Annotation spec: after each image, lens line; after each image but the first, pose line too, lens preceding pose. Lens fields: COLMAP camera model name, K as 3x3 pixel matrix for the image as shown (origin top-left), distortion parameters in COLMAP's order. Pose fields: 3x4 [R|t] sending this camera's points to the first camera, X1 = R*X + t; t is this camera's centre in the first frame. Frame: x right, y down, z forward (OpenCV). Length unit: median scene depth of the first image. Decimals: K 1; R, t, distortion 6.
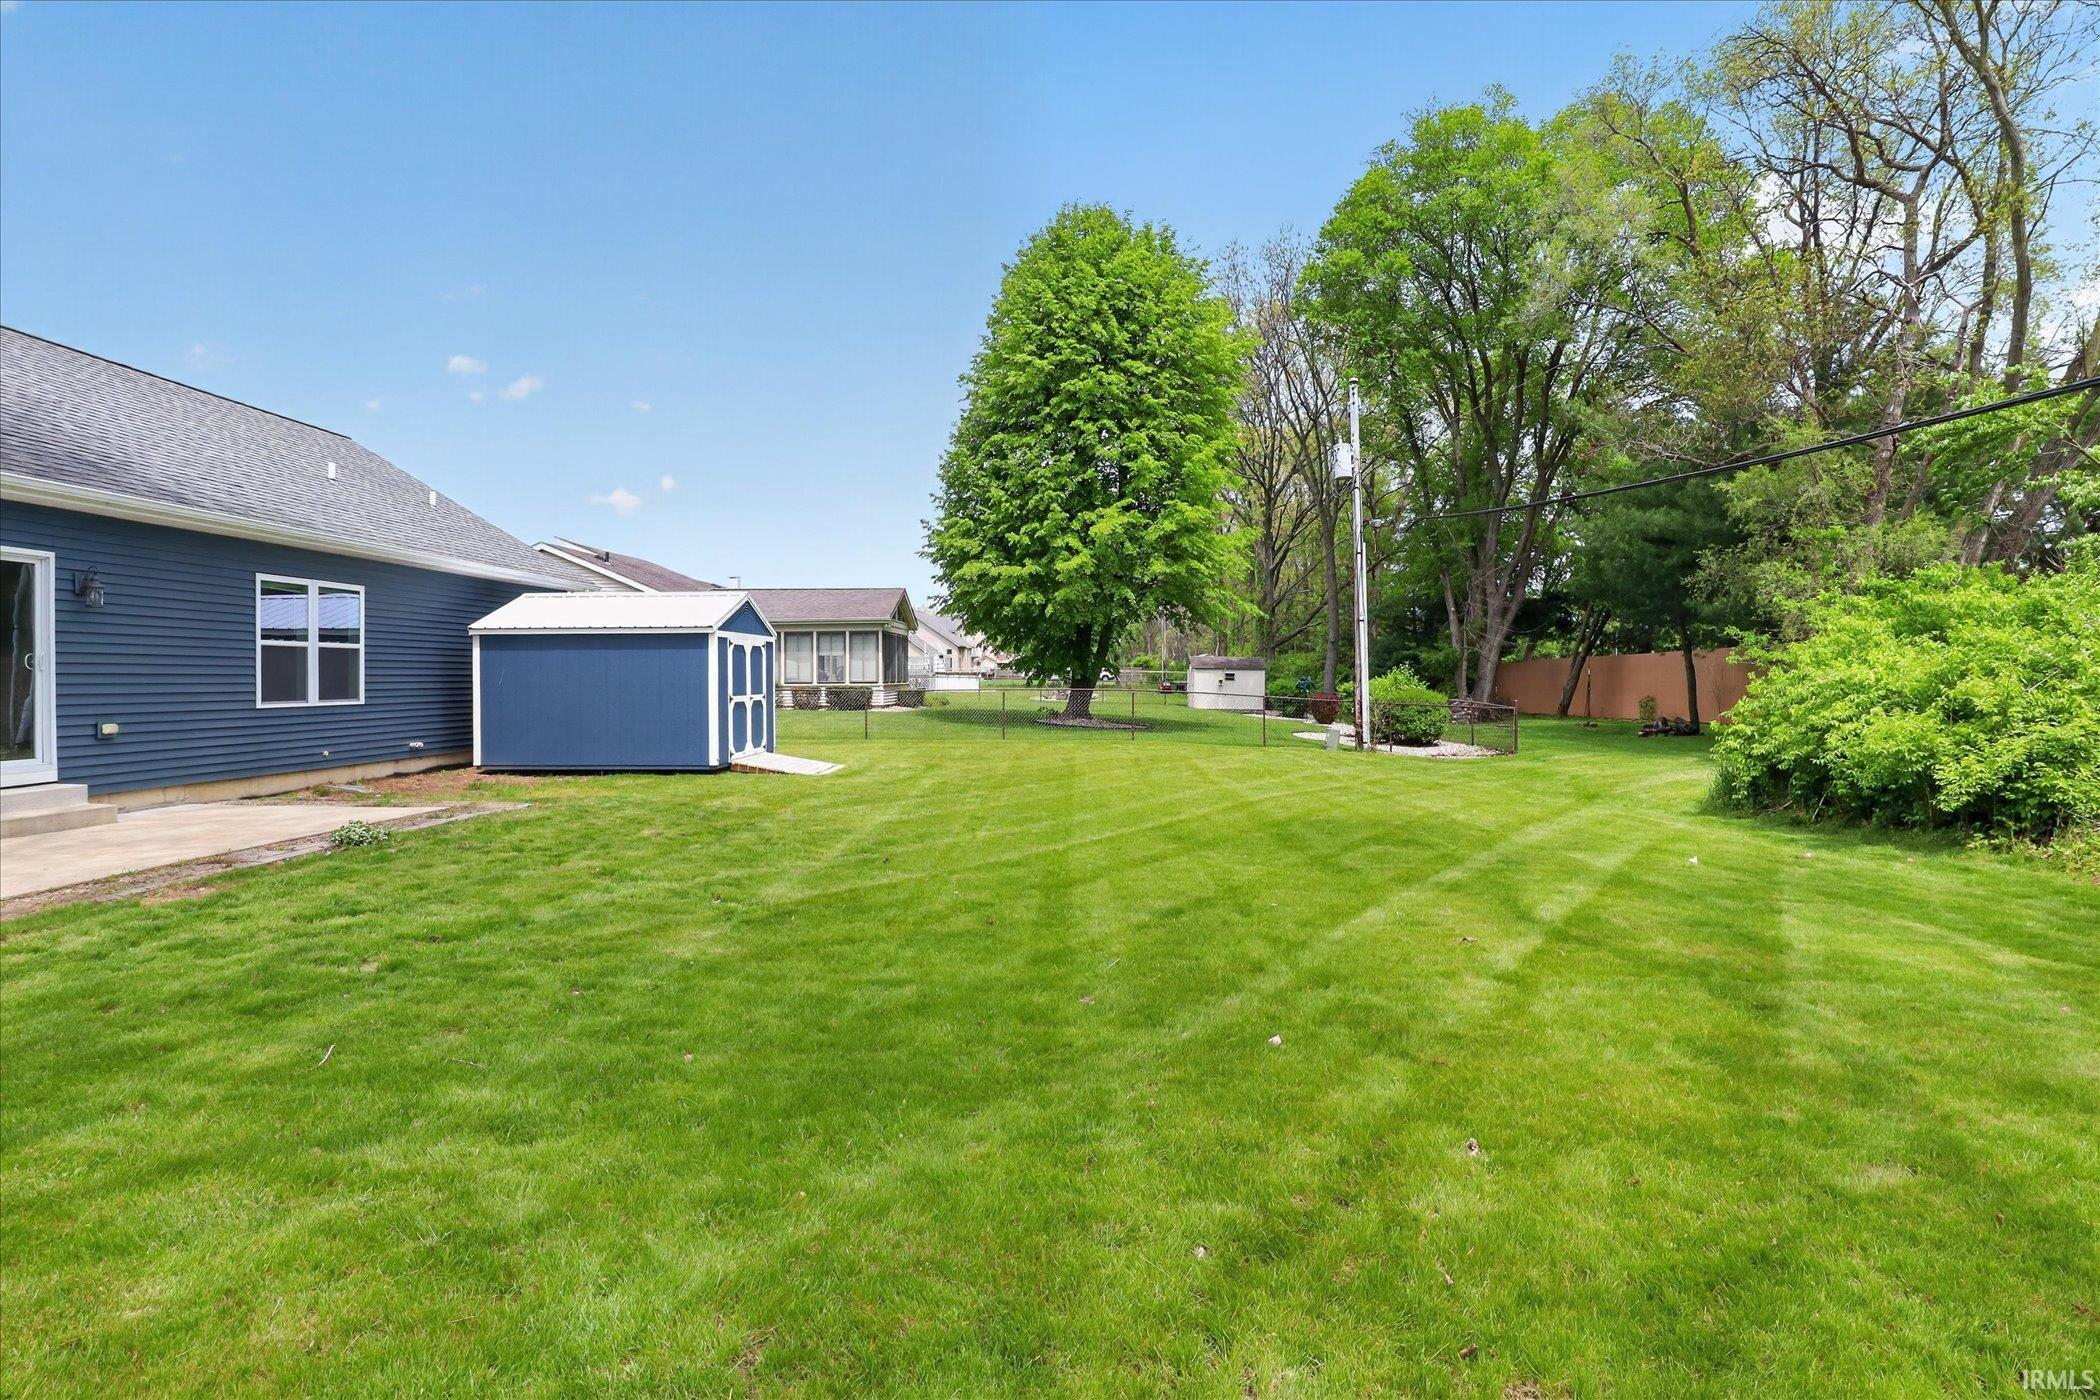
lens RADIAL K [[1082.9, 0, 1047.1], [0, 1082.9, 652.9], [0, 0, 1]] dist [-0.025578, 0.000405]
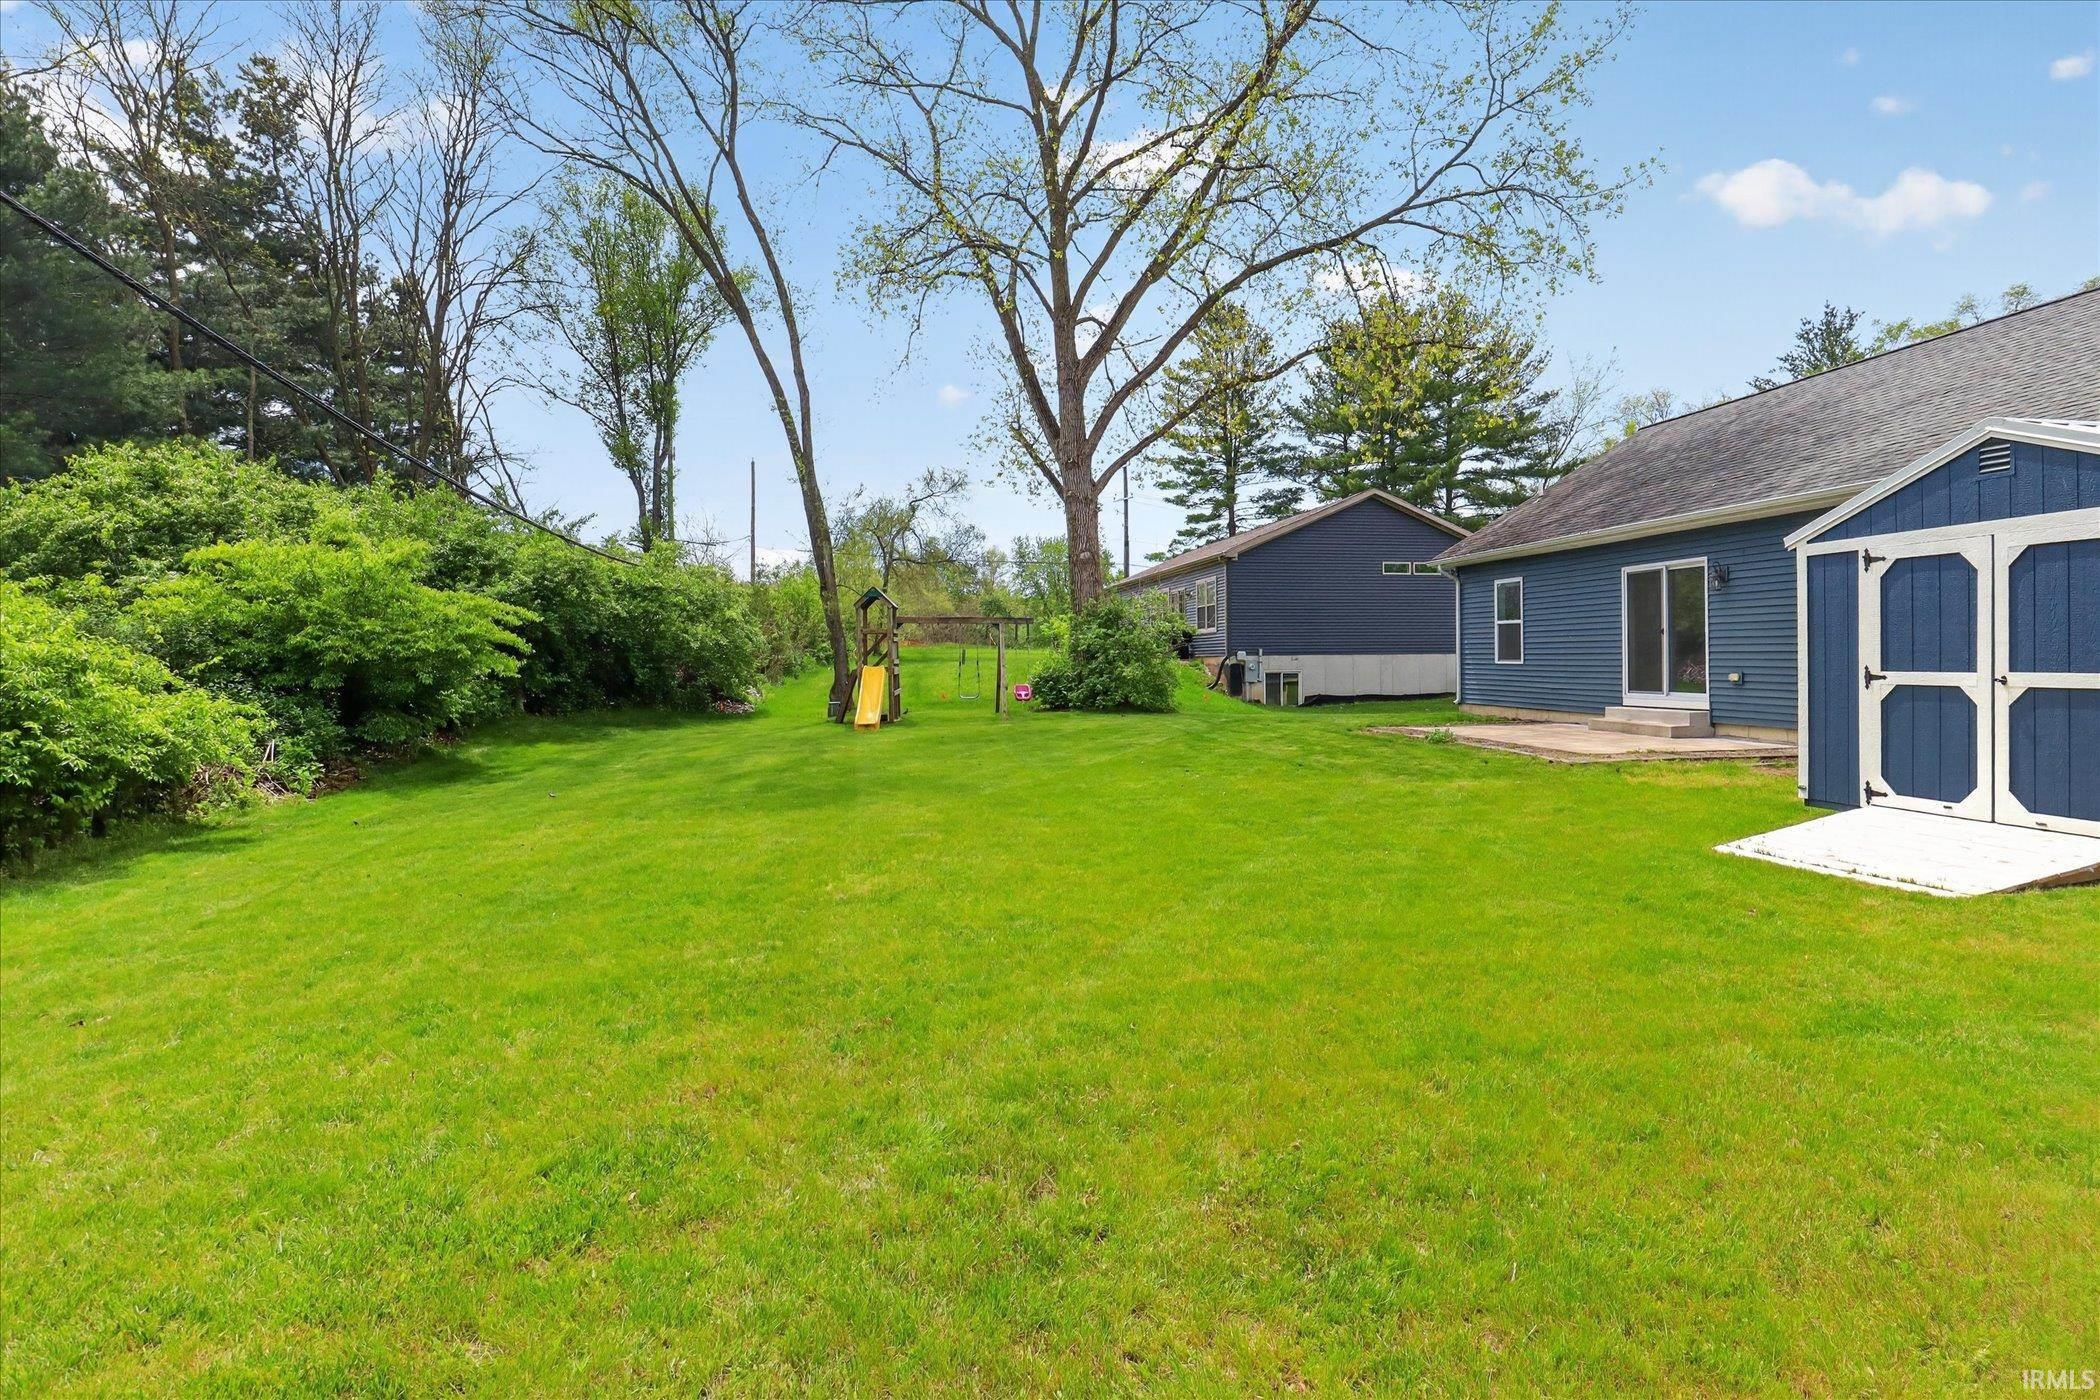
lens RADIAL K [[1087.9, 0, 1069.3], [0, 1087.9, 659.0], [0, 0, 1]] dist [-0.048246, 0.019457]
pose [[-0.979027, 0.011003, -0.203434, 0.094414], [0.014618, 0.999761, -0.016275, 0.023545], [0.203207, -0.018908, -0.978953, 0.880861]]
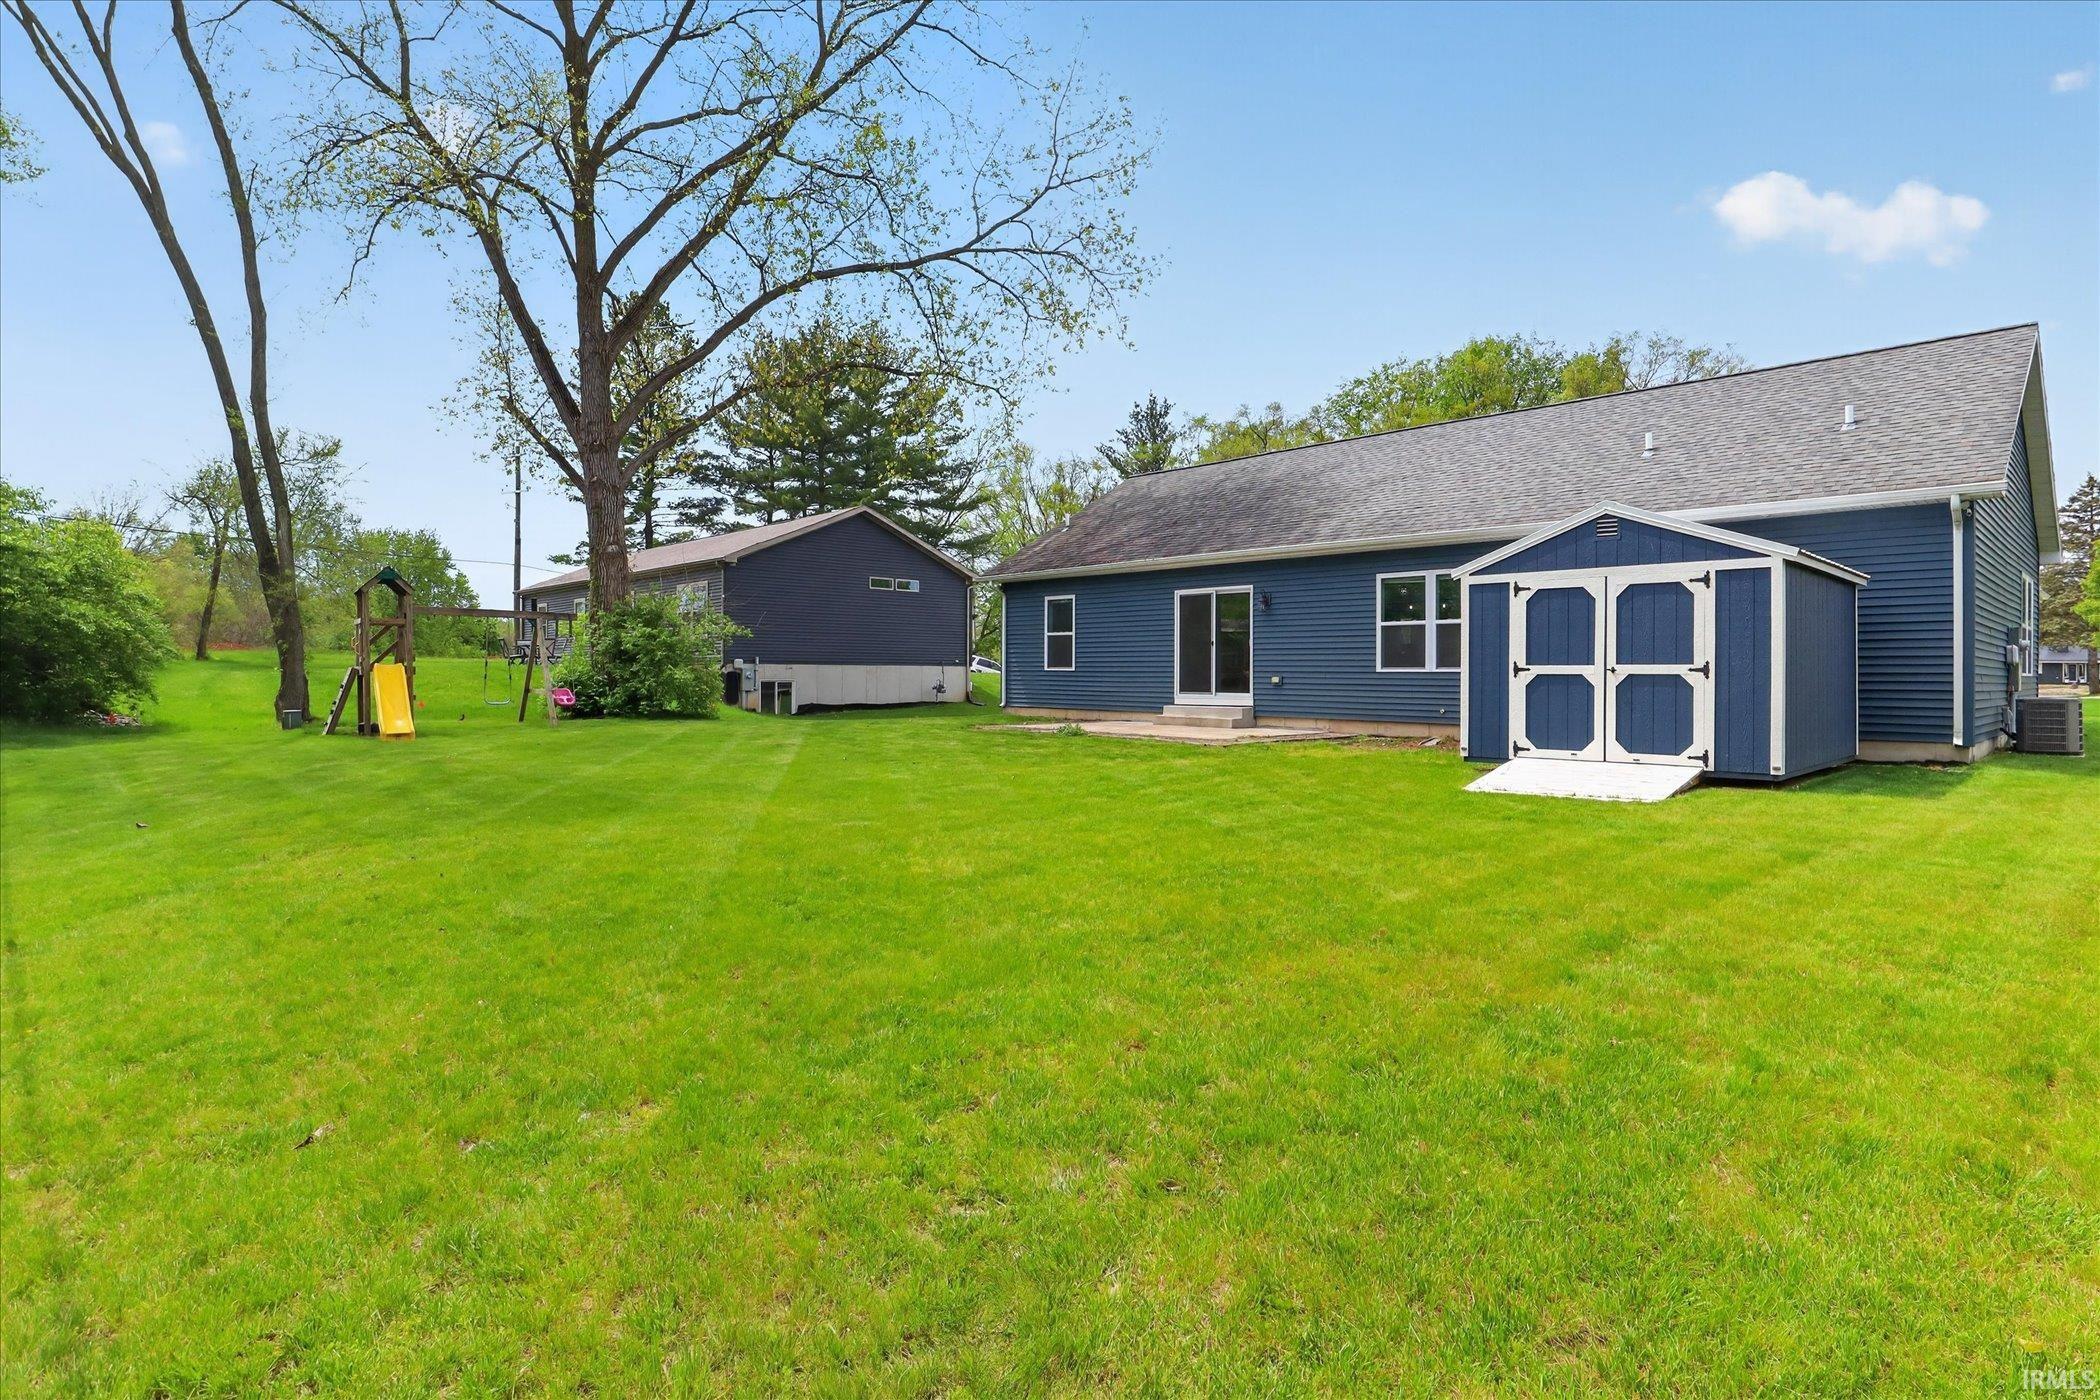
lens RADIAL K [[1072.9, 0, 1080.5], [0, 1072.9, 688.9], [0, 0, 1]] dist [-0.057141, 0.000461]
pose [[-0.687130, 0.007880, -0.726492, 0.252872], [0.009746, 0.999951, 0.001628, 0.032539], [0.726470, -0.005962, -0.687173, 0.802794]]
